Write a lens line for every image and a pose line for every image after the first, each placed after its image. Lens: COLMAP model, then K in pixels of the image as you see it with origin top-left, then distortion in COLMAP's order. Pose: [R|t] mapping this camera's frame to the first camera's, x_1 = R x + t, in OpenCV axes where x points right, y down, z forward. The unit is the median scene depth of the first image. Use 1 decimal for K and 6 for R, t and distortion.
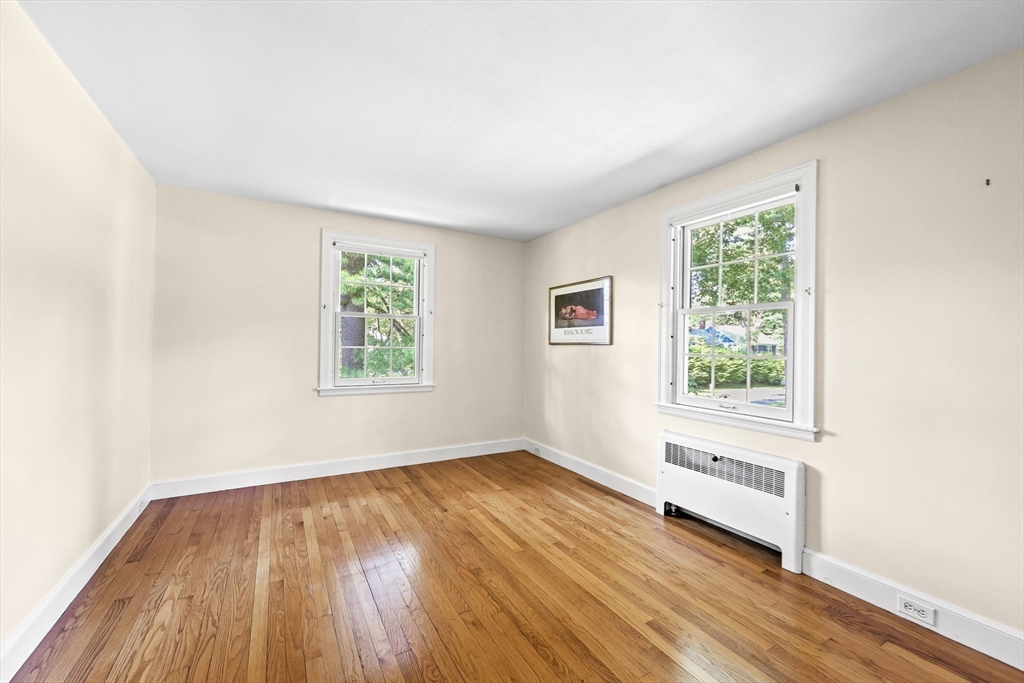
lens RADIAL K [[417.3, 0, 514.2], [0, 417.3, 339.6], [0, 0, 1]] dist [0.002431, 0.000387]
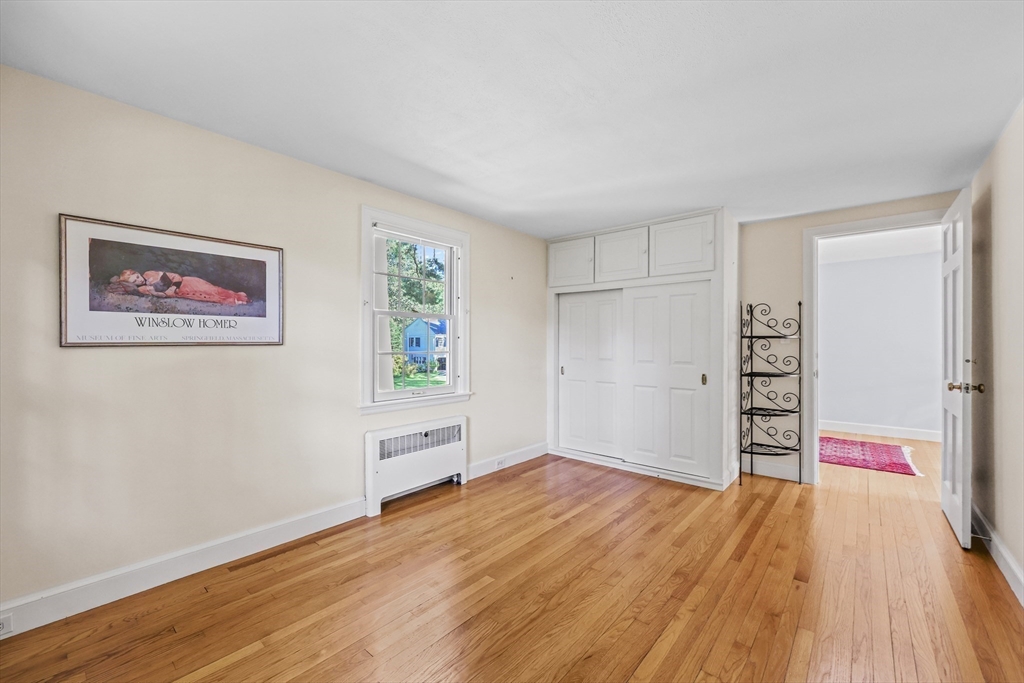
lens RADIAL K [[417.3, 0, 510.7], [0, 417.3, 342.7], [0, 0, 1]] dist [0.002431, 0.000387]
pose [[-0.338996, -0.010267, 0.940732, -0.671640], [-0.016234, 0.999855, 0.005062, -0.002455], [-0.940648, -0.013556, -0.339114, 1.016358]]
